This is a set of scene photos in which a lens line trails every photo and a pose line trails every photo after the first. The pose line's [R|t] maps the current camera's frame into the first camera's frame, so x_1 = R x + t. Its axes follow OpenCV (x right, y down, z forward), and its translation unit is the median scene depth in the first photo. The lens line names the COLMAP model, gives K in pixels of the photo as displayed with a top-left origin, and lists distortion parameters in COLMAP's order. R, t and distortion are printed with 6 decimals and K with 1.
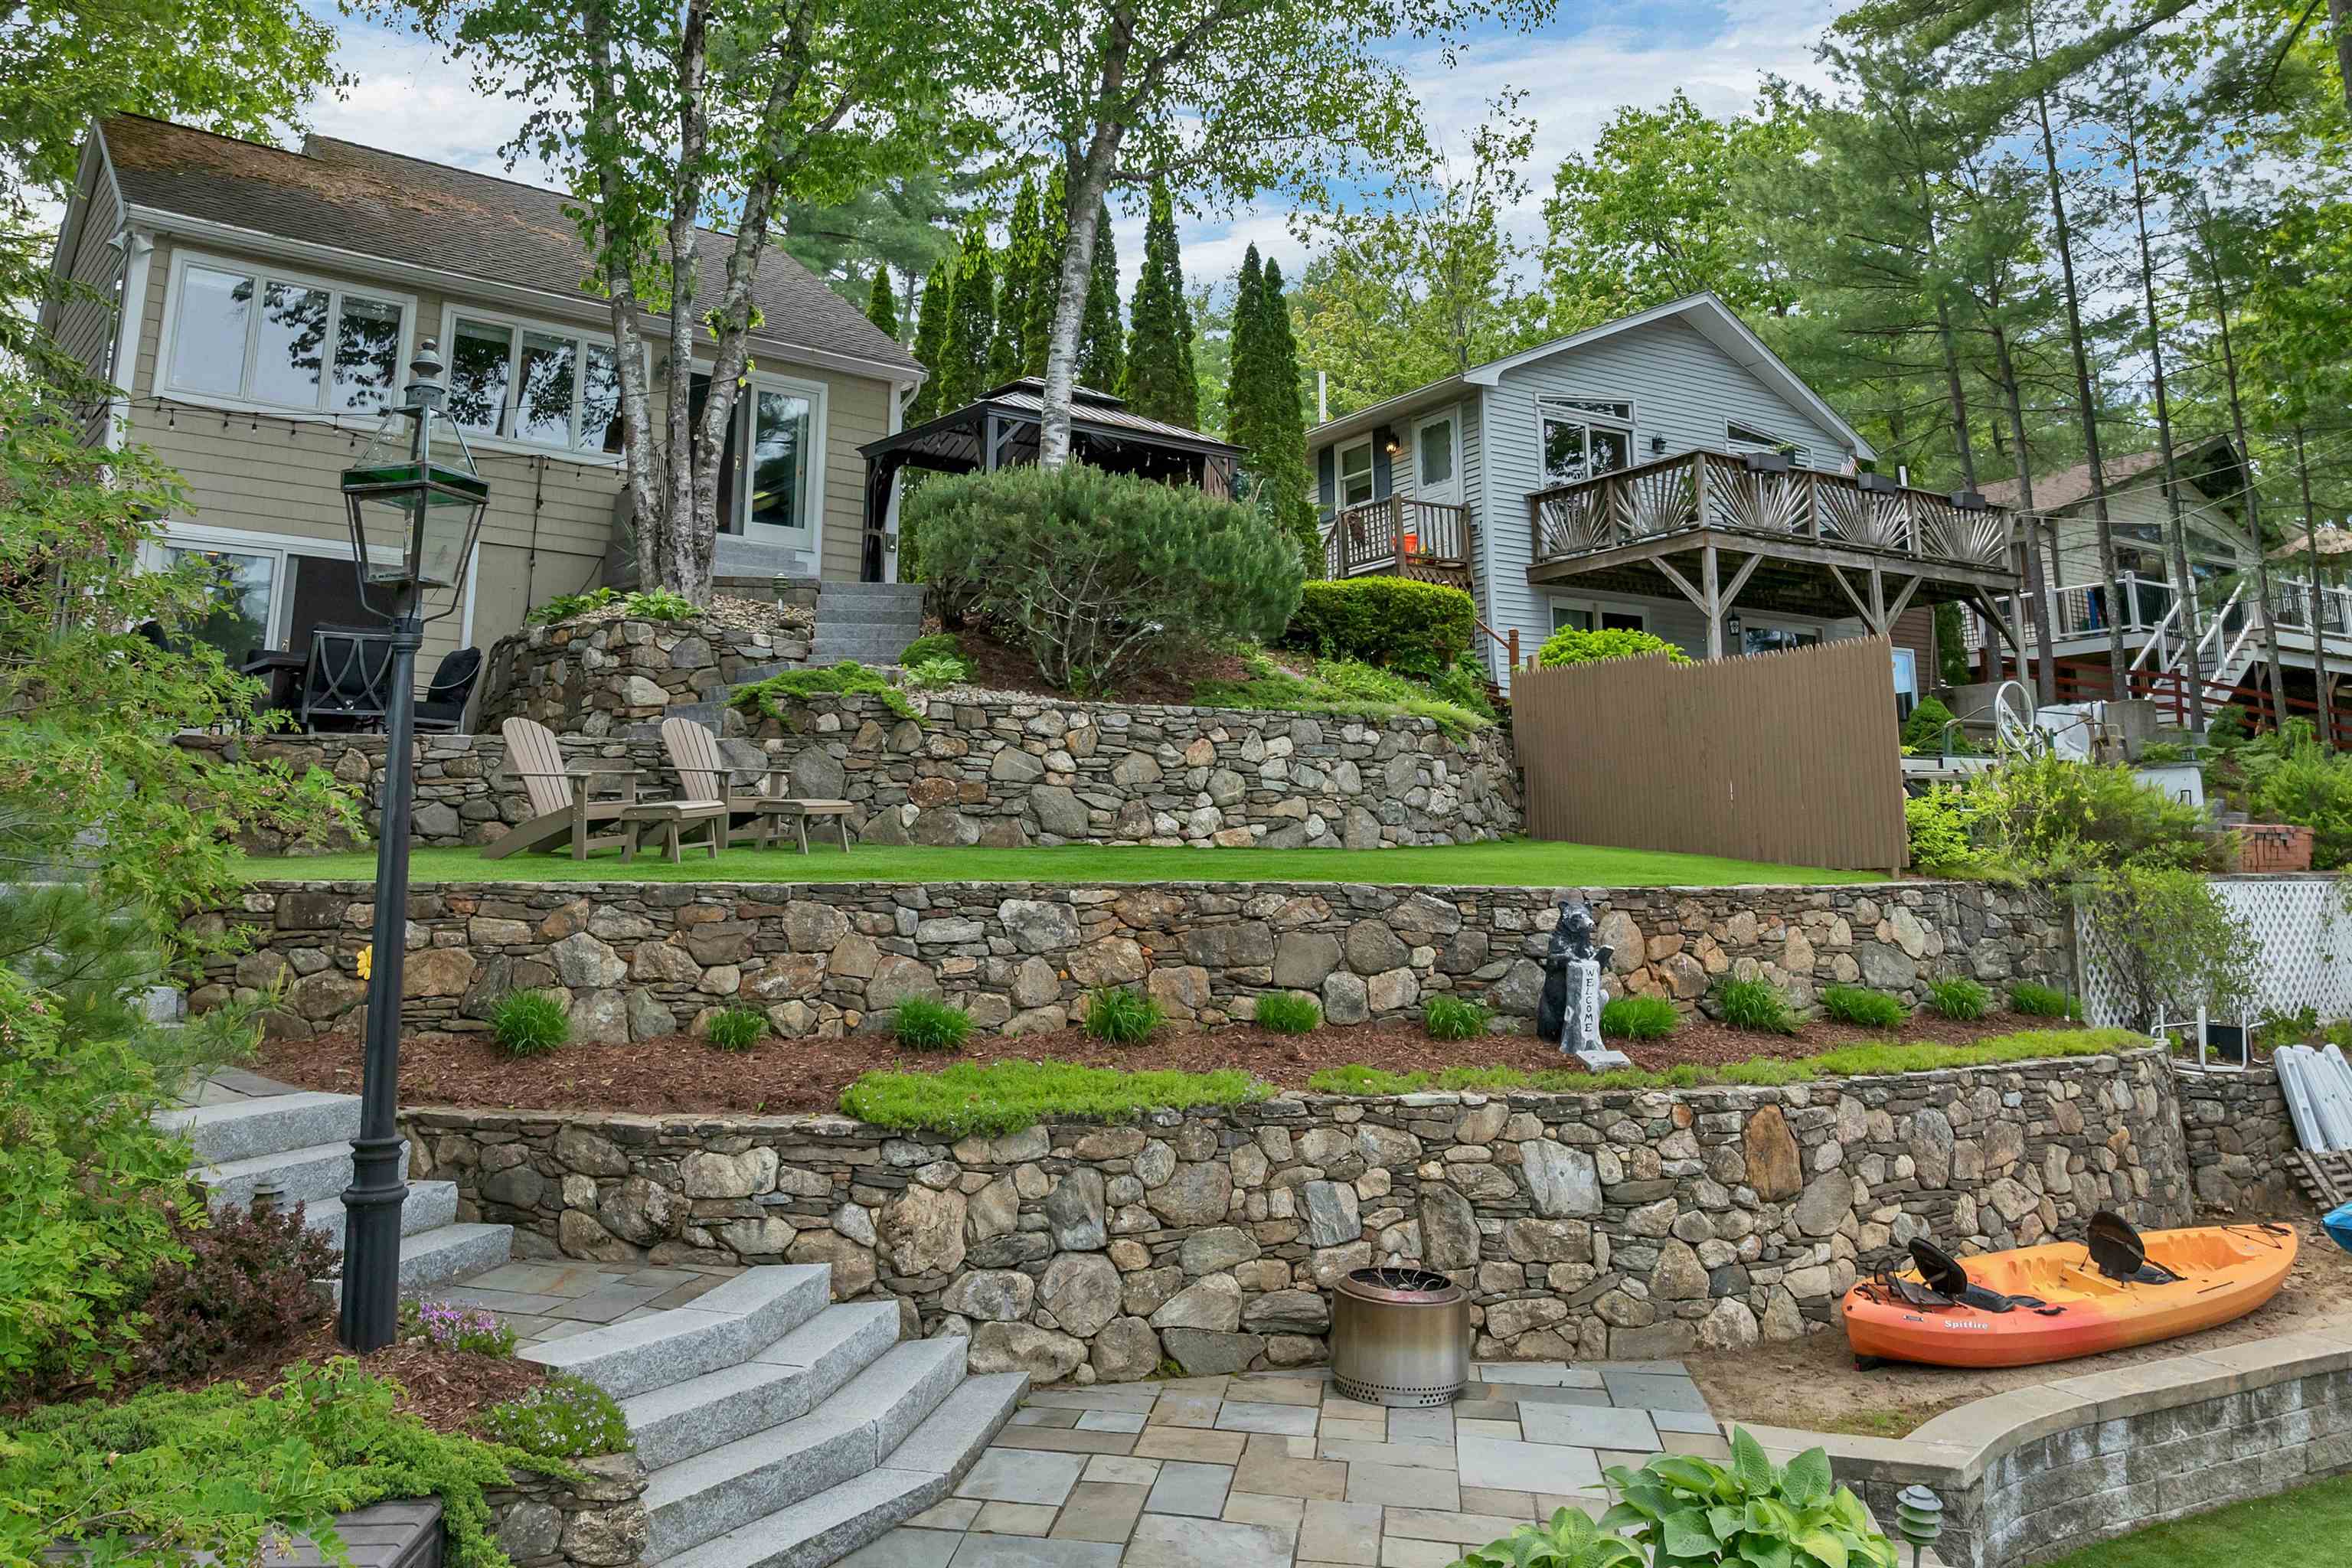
lens RADIAL K [[1775.1, 0, 1196.8], [0, 1775.1, 482.0], [0, 0, 1]] dist [-0.026731, -0.009524]
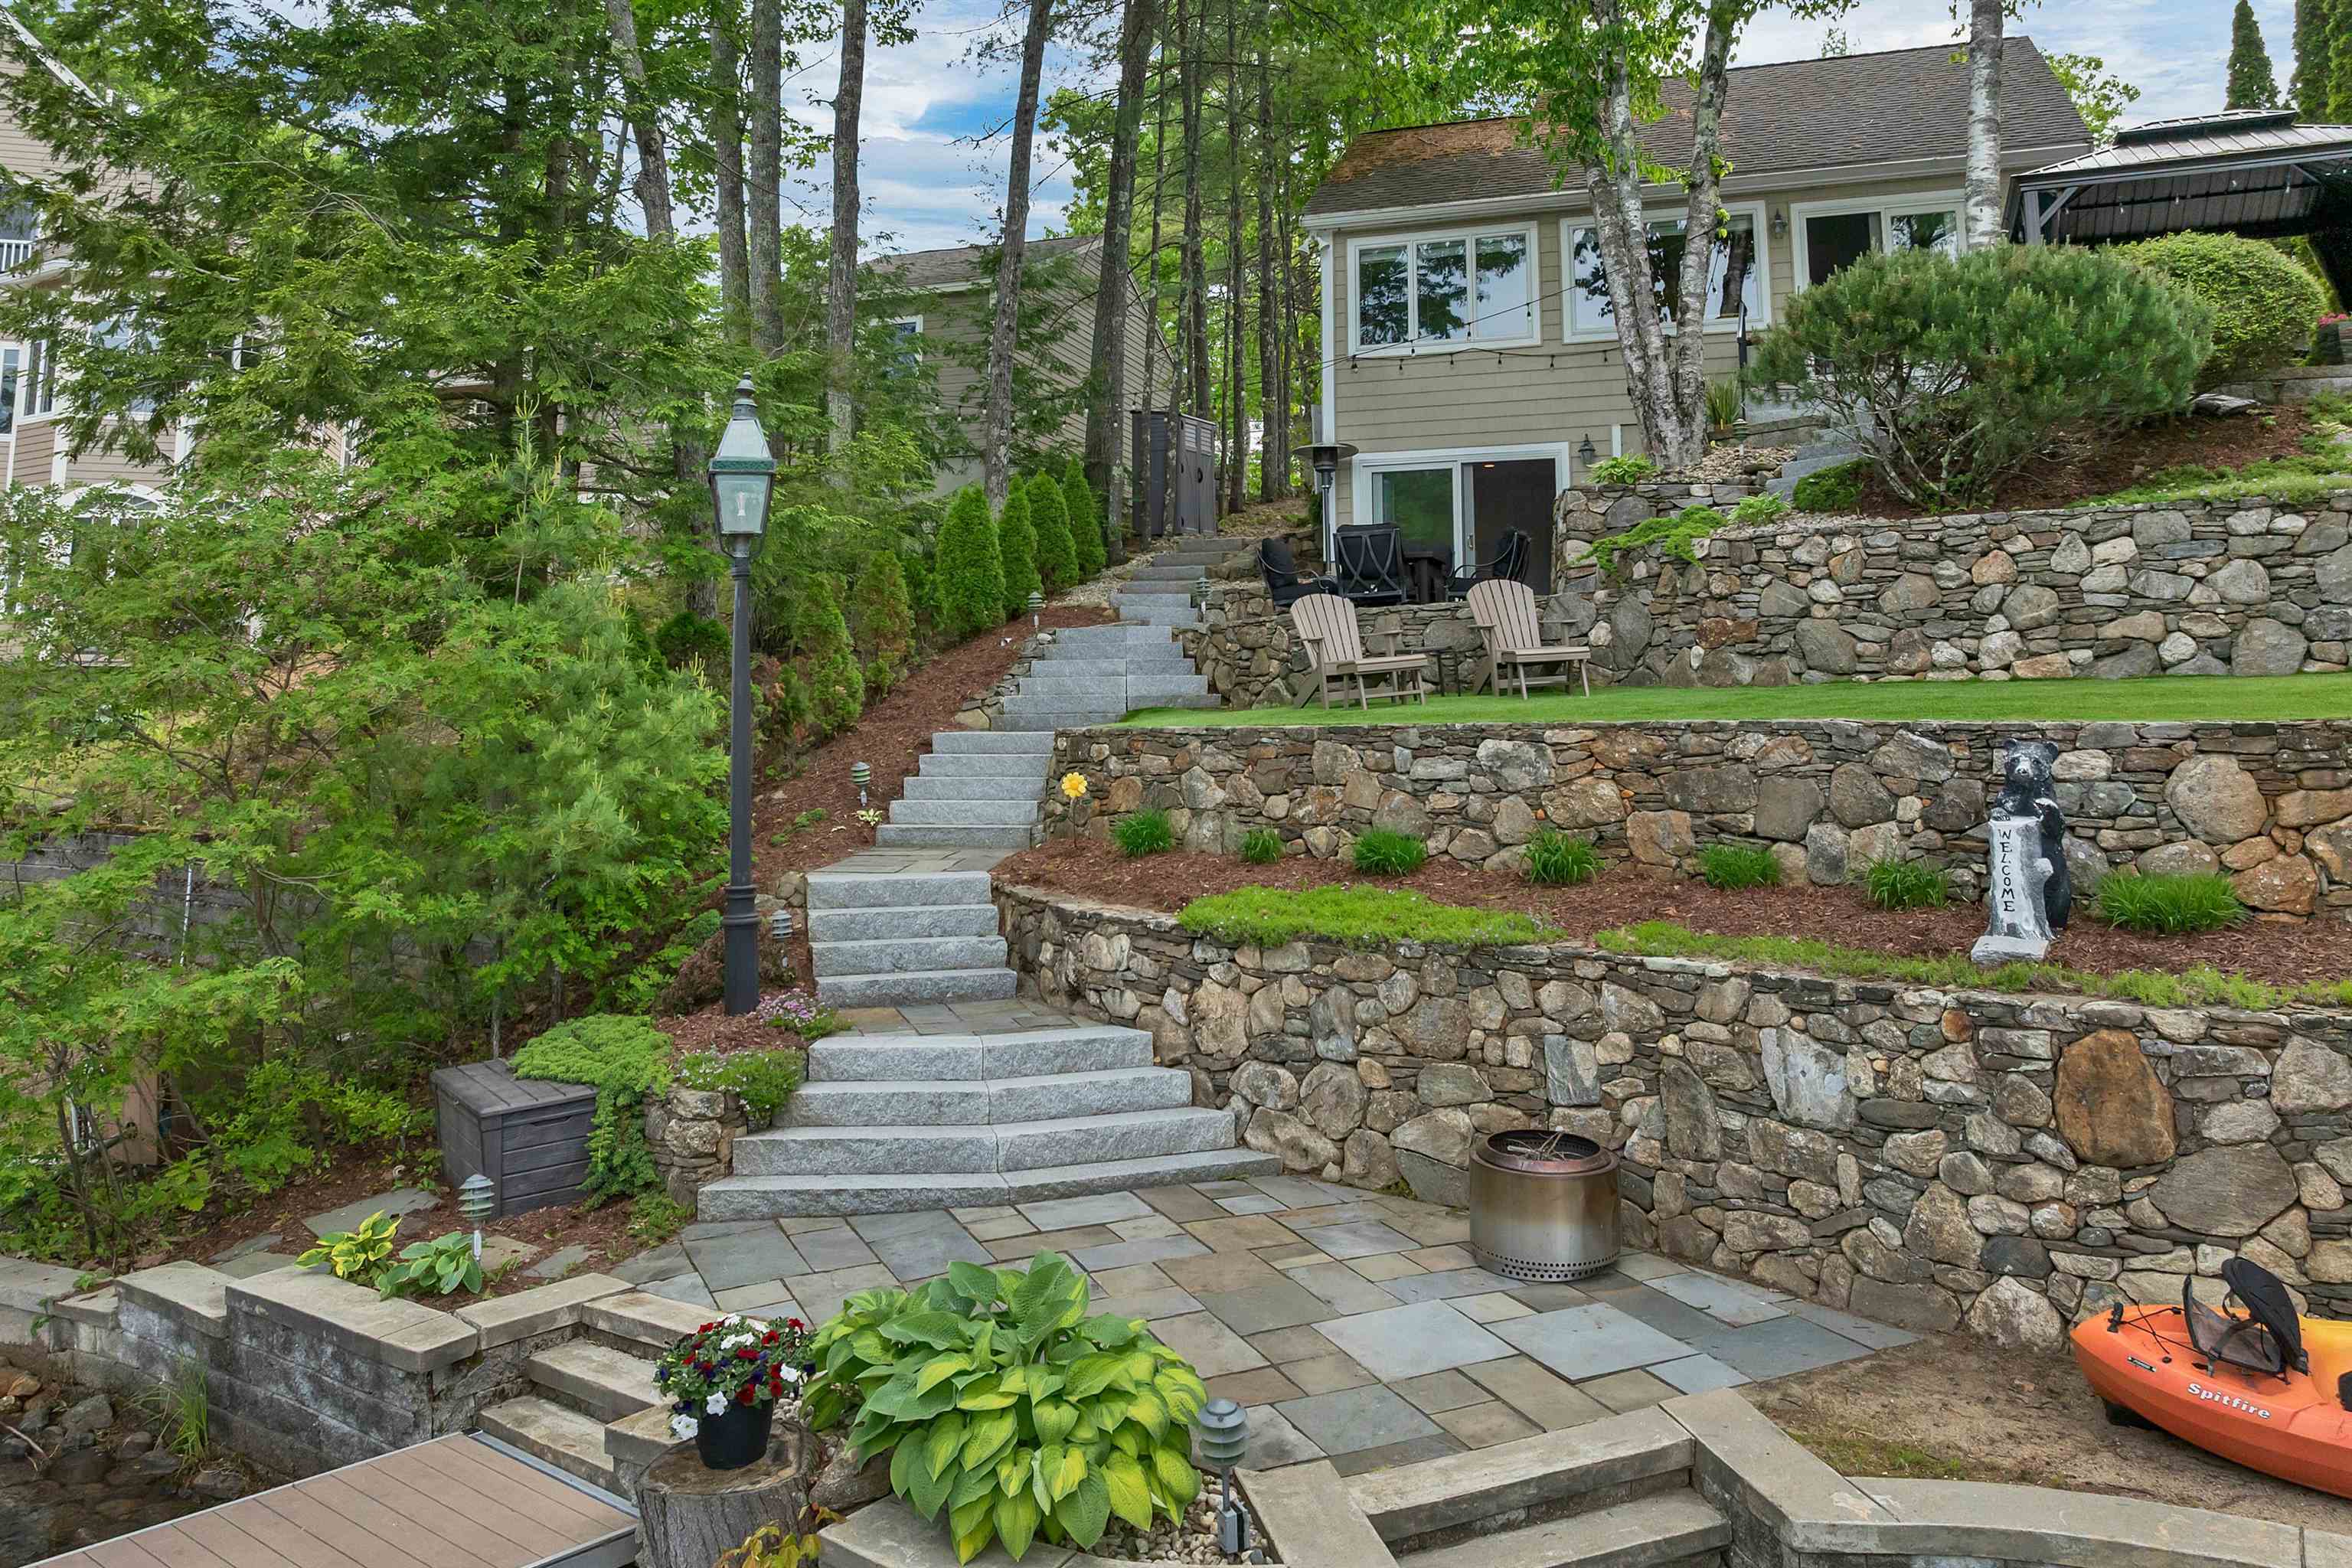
lens RADIAL K [[1775.1, 0, 1196.8], [0, 1775.1, 482.0], [0, 0, 1]] dist [-0.026731, -0.009524]
pose [[0.513746, -0.123625, -0.848989, 0.671312], [0.190925, 0.981224, -0.027346, 0.083287], [0.836428, -0.148044, 0.527703, 0.331106]]
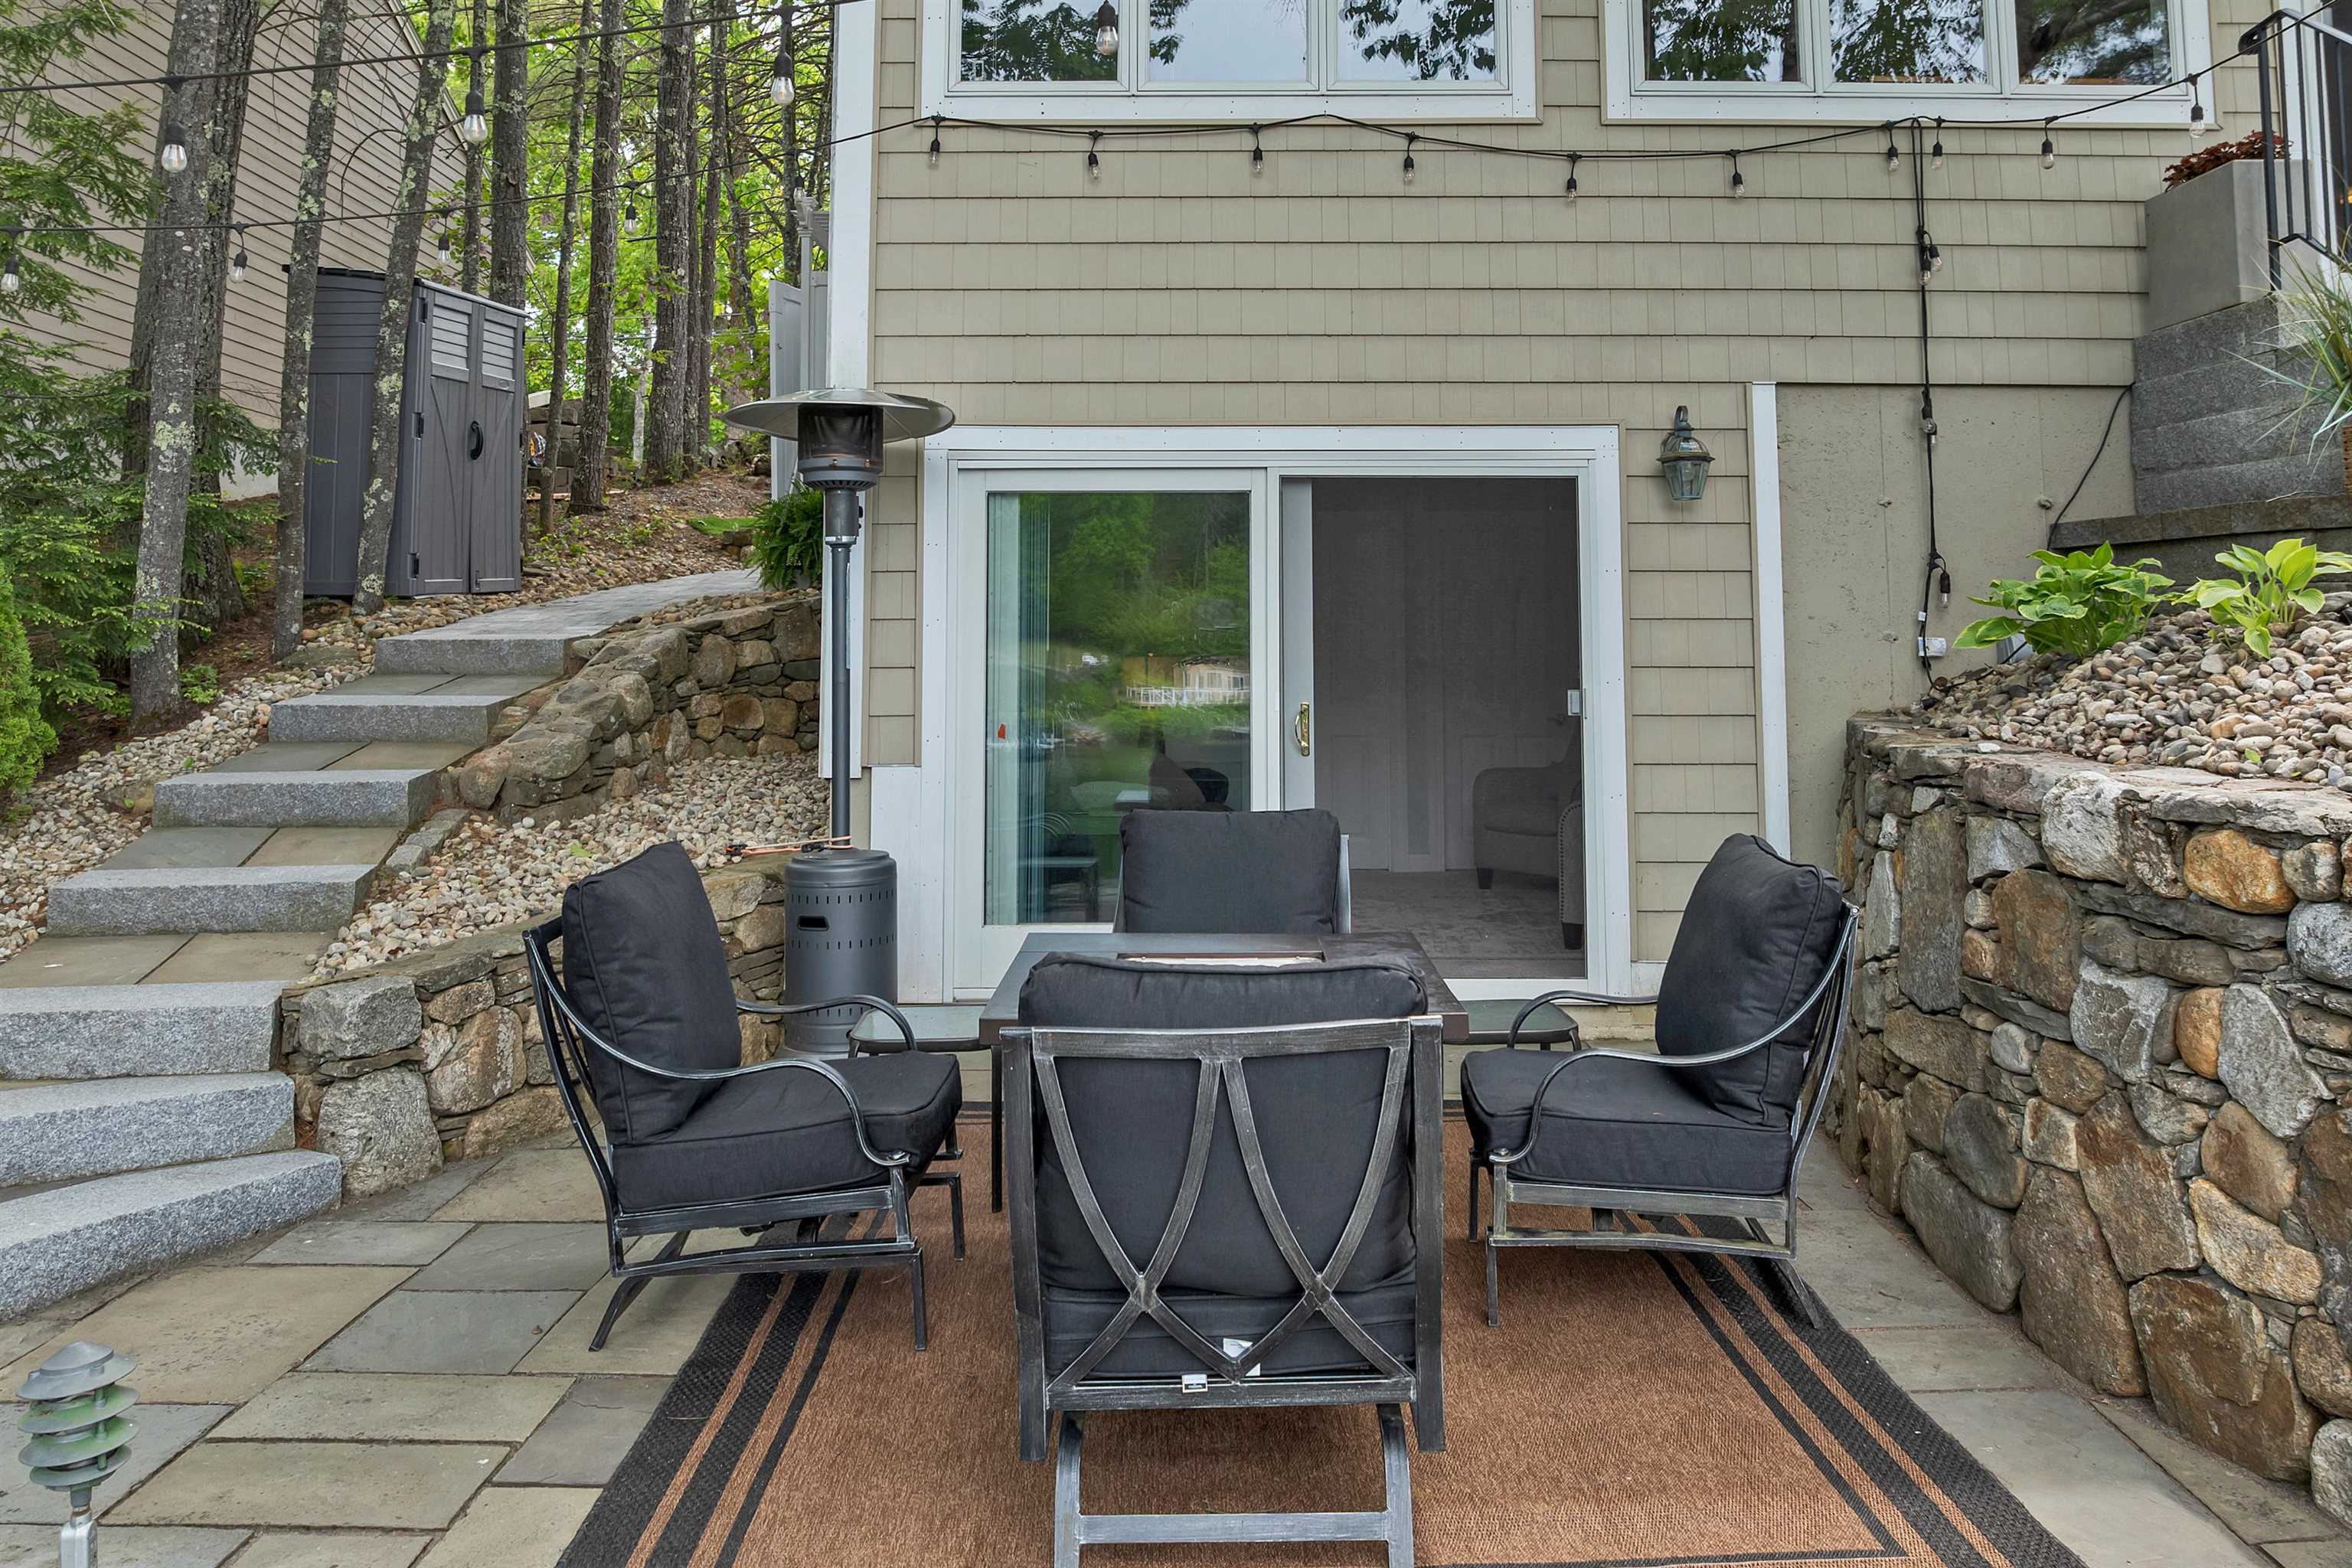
lens RADIAL K [[1778.2, 0, 1200.9], [0, 1778.2, 478.2], [0, 0, 1]] dist [-0.042771, 0.008206]
pose [[0.762099, -0.064860, -0.644203, -0.455599], [0.143933, 0.987045, 0.070896, 0.018330], [0.631259, -0.146751, 0.761561, 1.120538]]
